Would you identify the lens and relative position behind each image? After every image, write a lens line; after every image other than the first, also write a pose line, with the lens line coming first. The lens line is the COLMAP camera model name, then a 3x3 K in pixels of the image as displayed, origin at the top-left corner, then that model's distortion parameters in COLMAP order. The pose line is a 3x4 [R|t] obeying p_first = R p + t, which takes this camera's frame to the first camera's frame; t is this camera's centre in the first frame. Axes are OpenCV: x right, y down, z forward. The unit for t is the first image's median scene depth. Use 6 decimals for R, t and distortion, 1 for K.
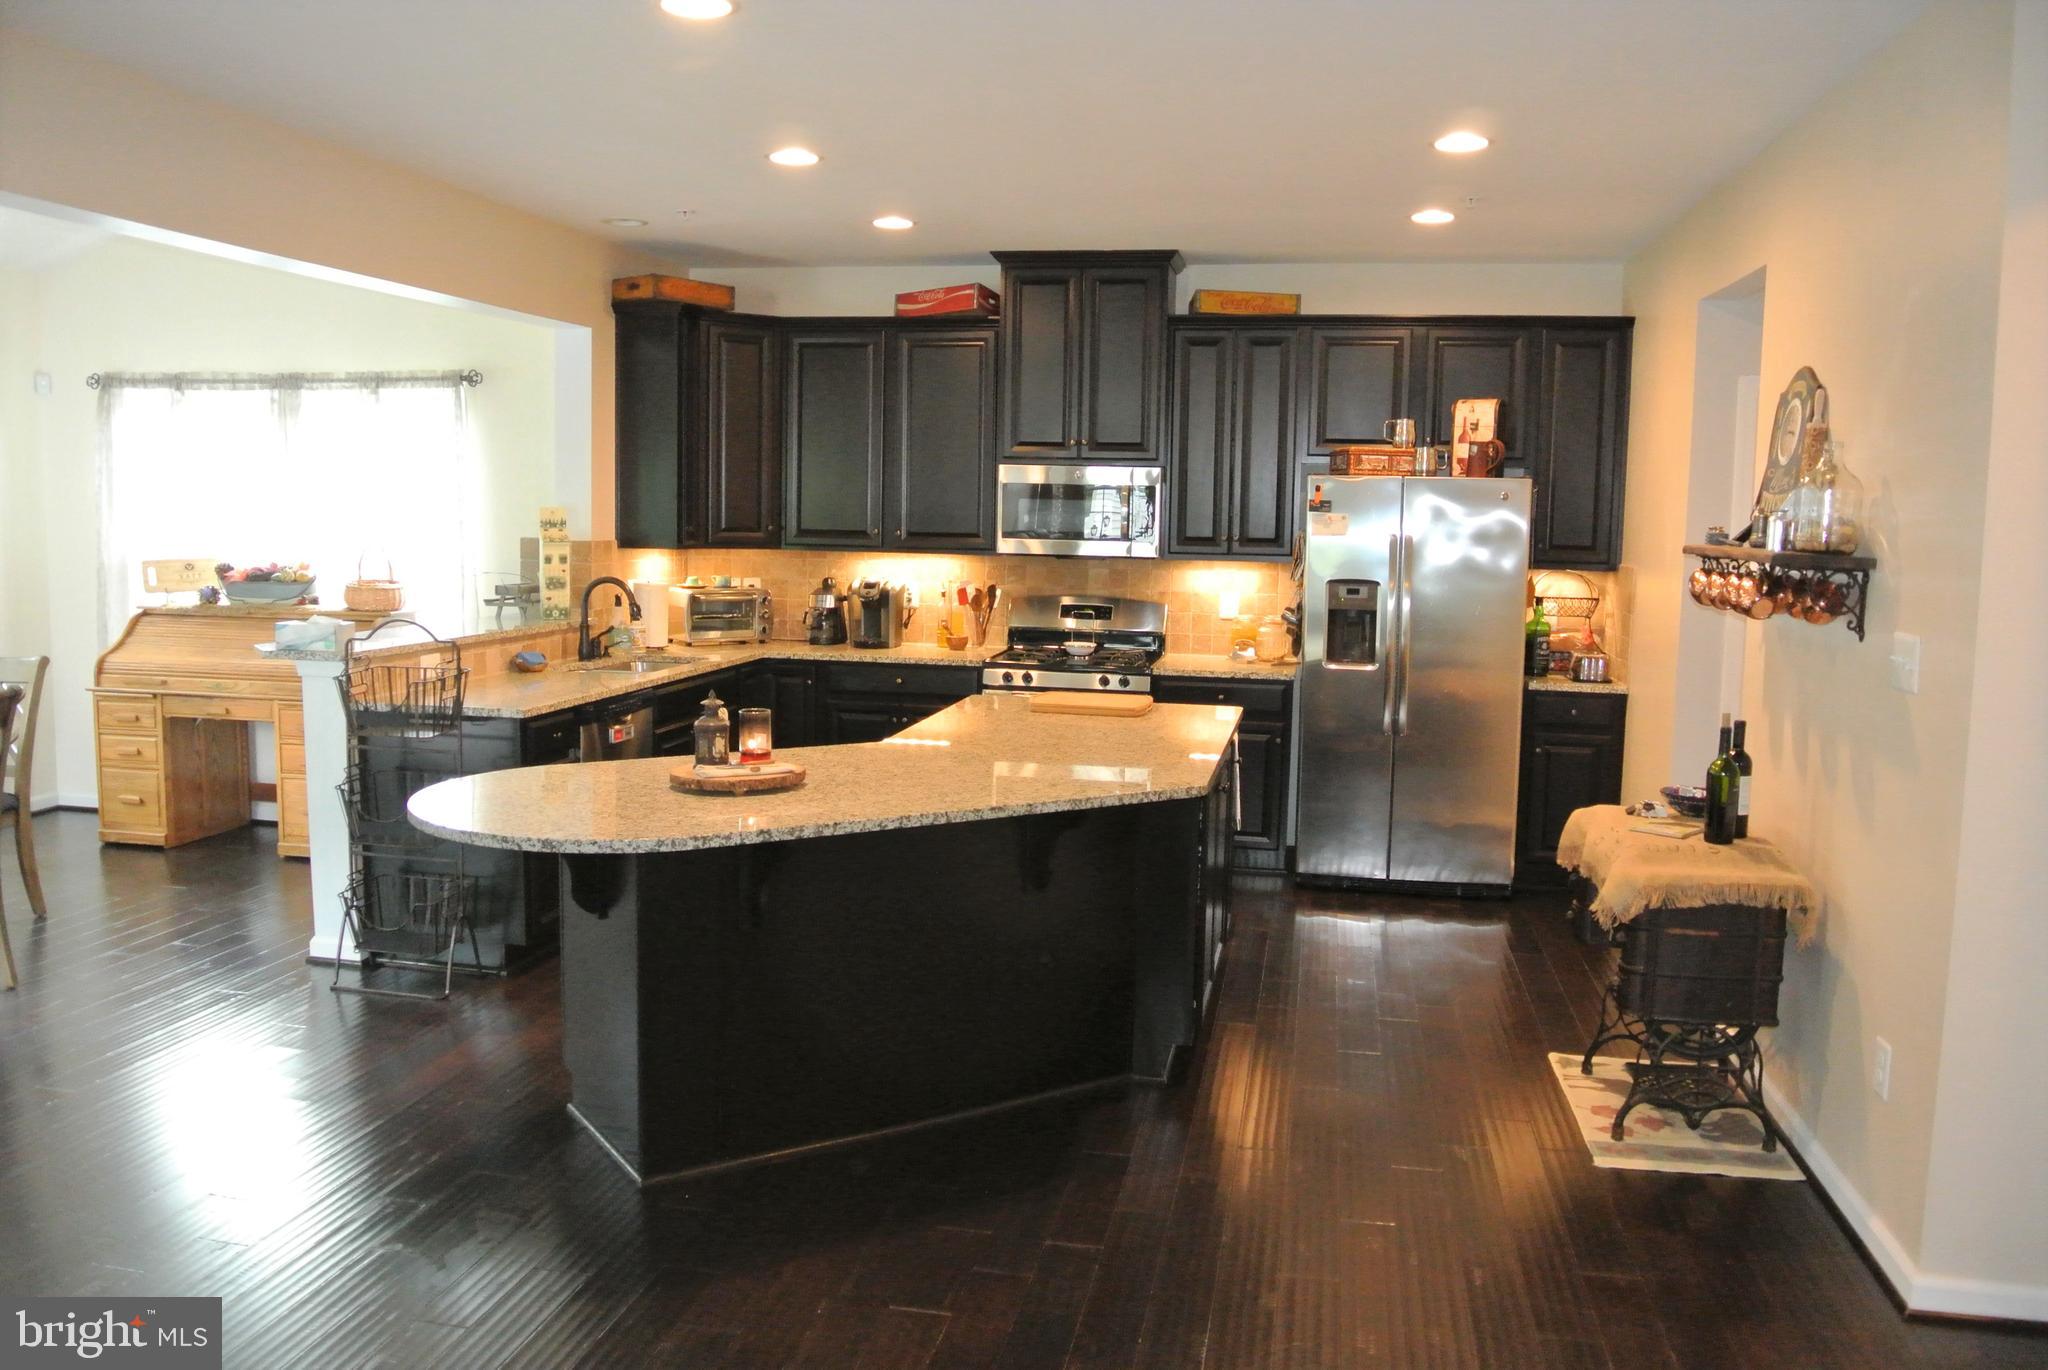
lens RADIAL K [[1585.2, 0, 1005.3], [0, 1585.2, 670.1], [0, 0, 1]] dist [-0.086972, 0.037880]
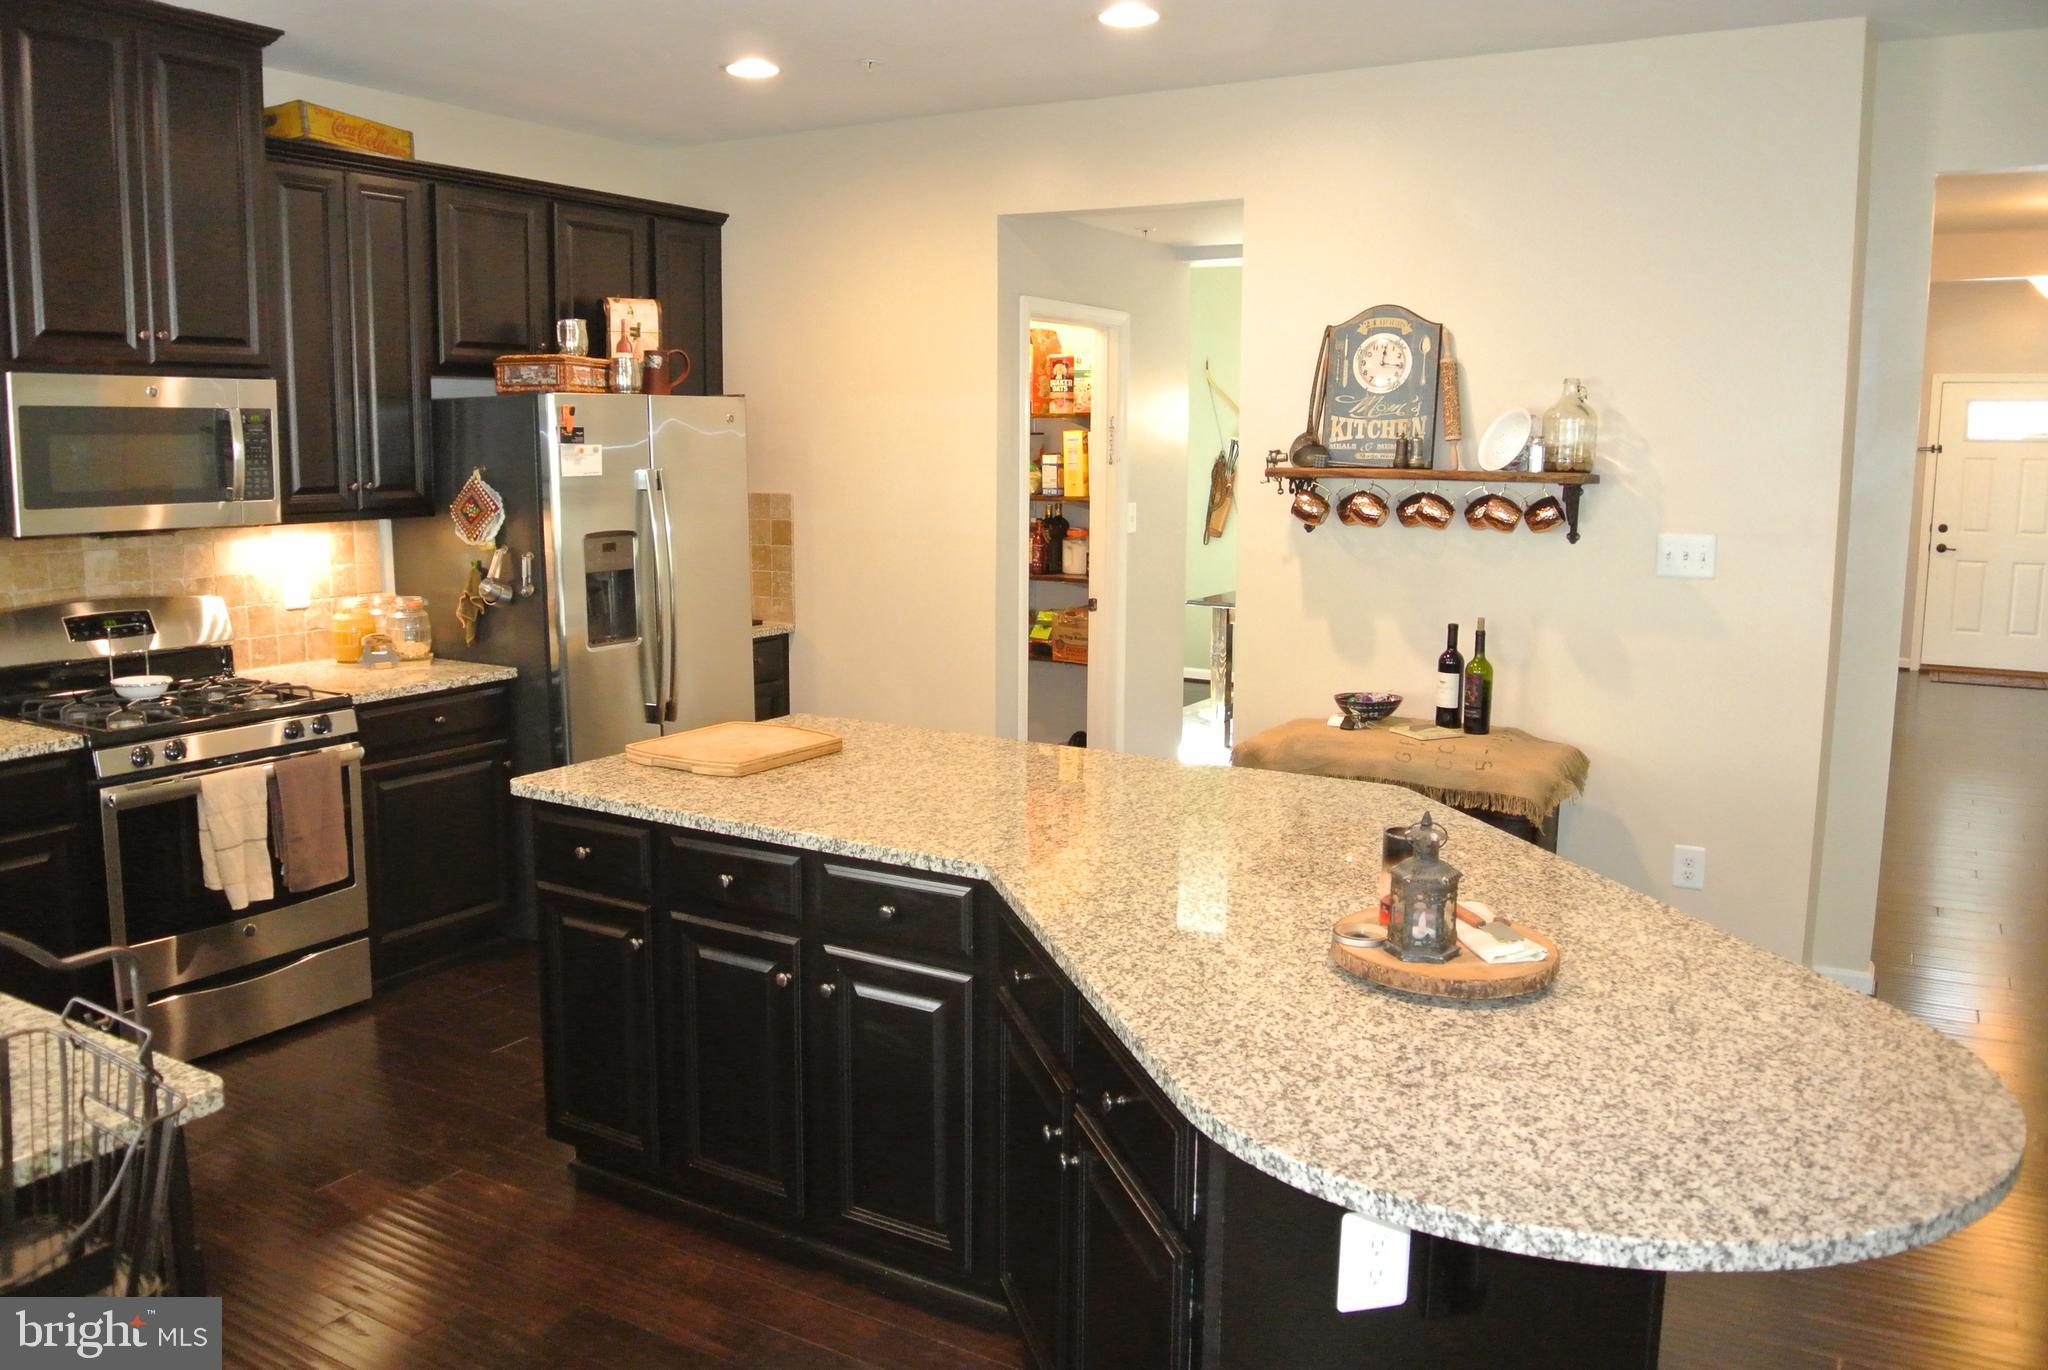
lens RADIAL K [[1585.2, 0, 1006.5], [0, 1585.2, 667.4], [0, 0, 1]] dist [-0.086972, 0.037880]
pose [[0.328508, -0.154361, 0.931802, -0.403854], [0.099968, 0.986696, 0.128210, -0.066220], [-0.939196, 0.051033, 0.339568, 0.528942]]
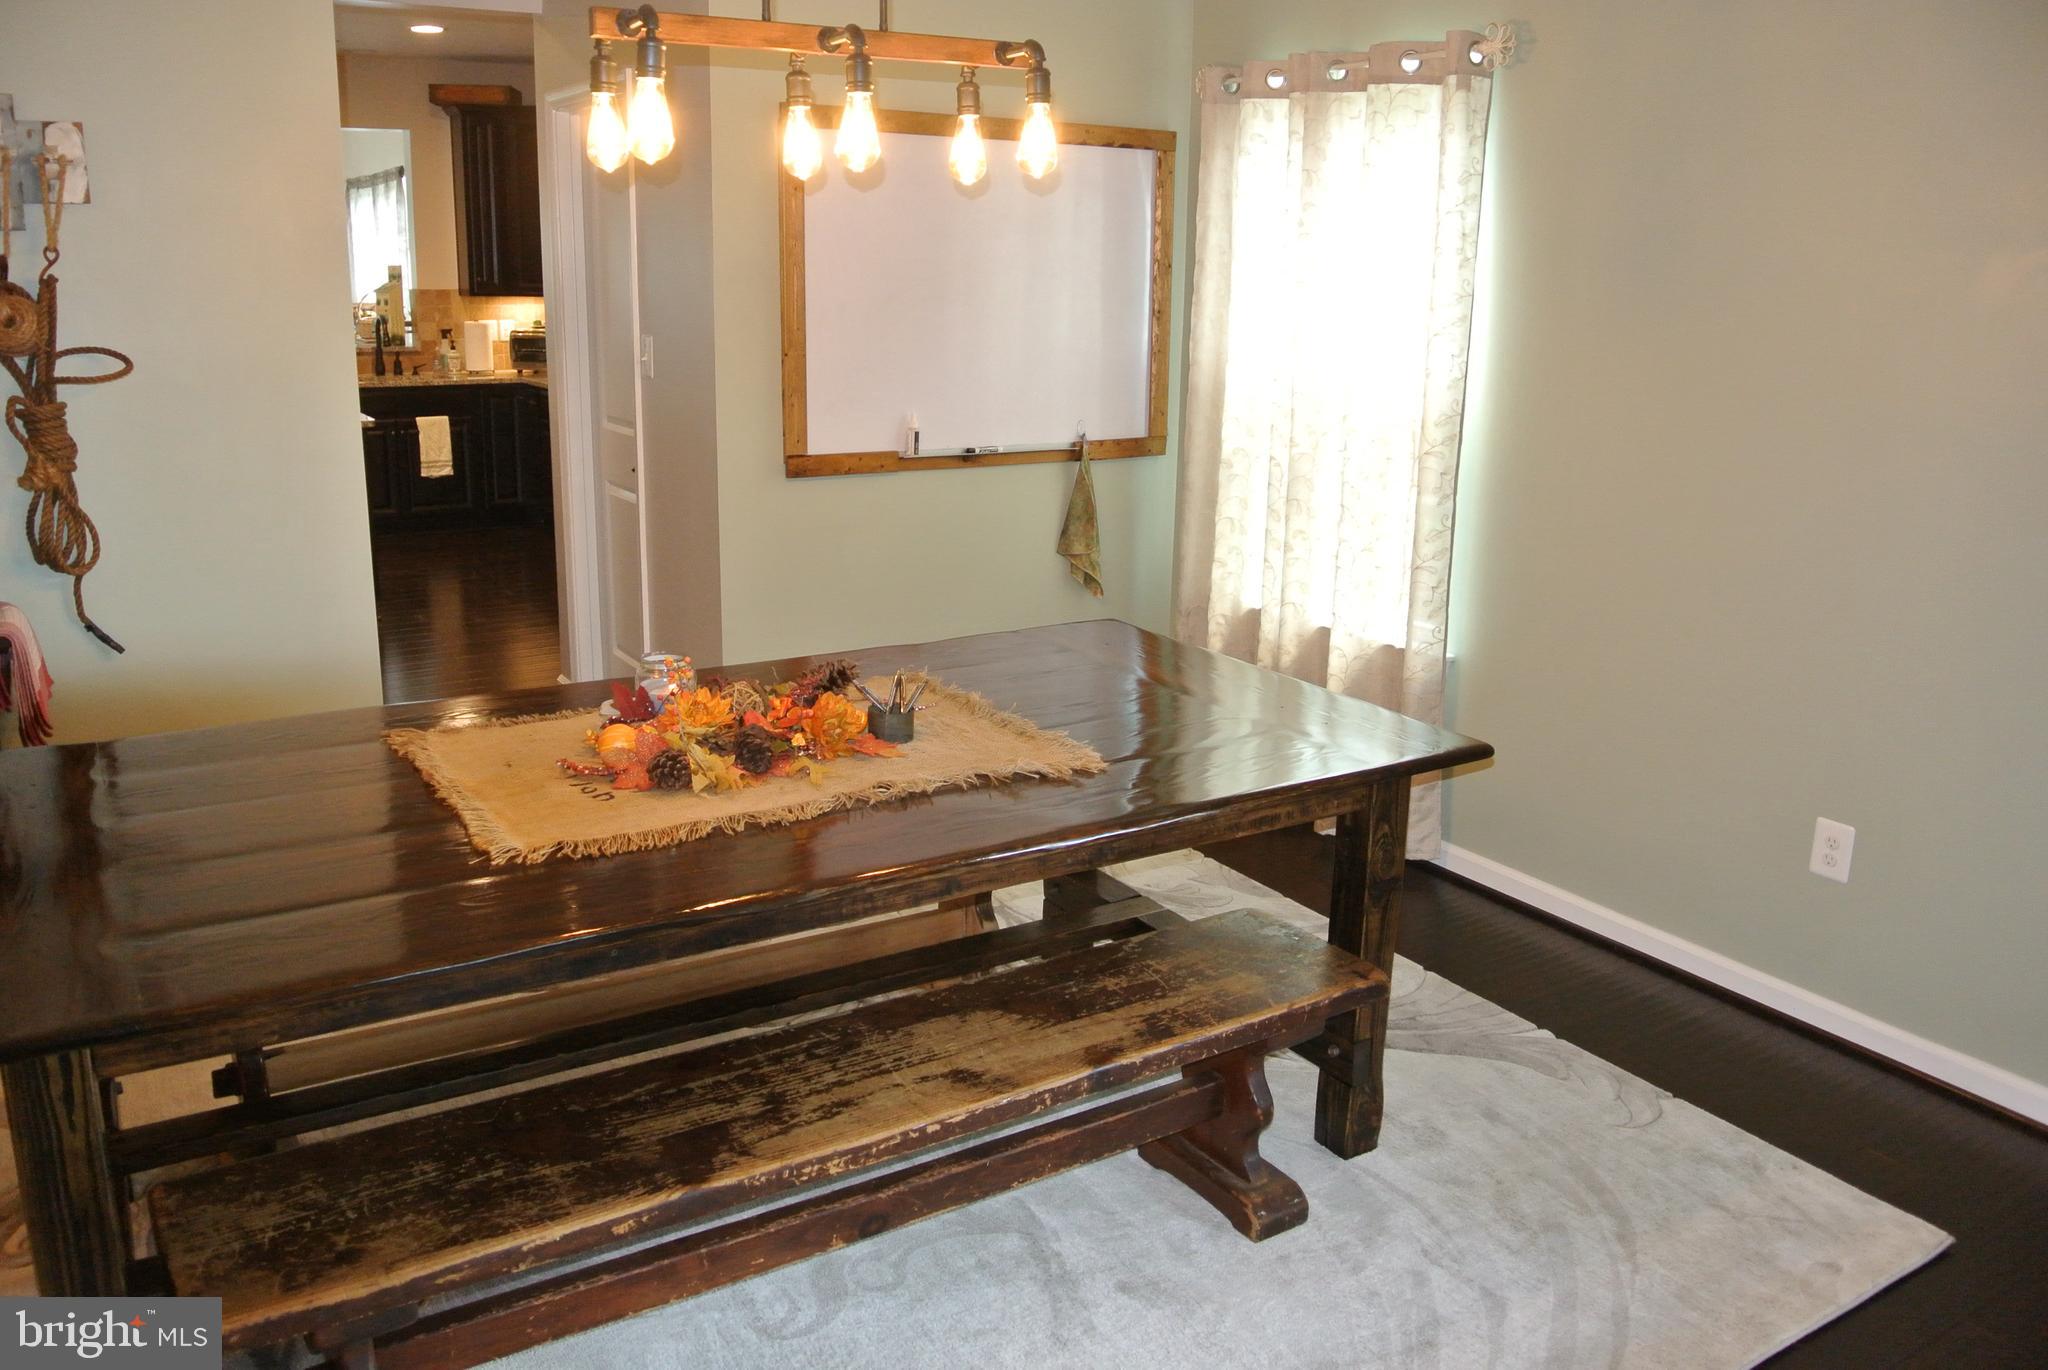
lens RADIAL K [[1585.2, 0, 1022.7], [0, 1585.2, 682.6], [0, 0, 1]] dist [-0.086972, 0.037880]
pose [[0.684690, 0.182076, -0.705725, 1.111229], [-0.080501, 0.981261, 0.175062, -0.025599], [0.724375, -0.063052, 0.686517, 0.422124]]
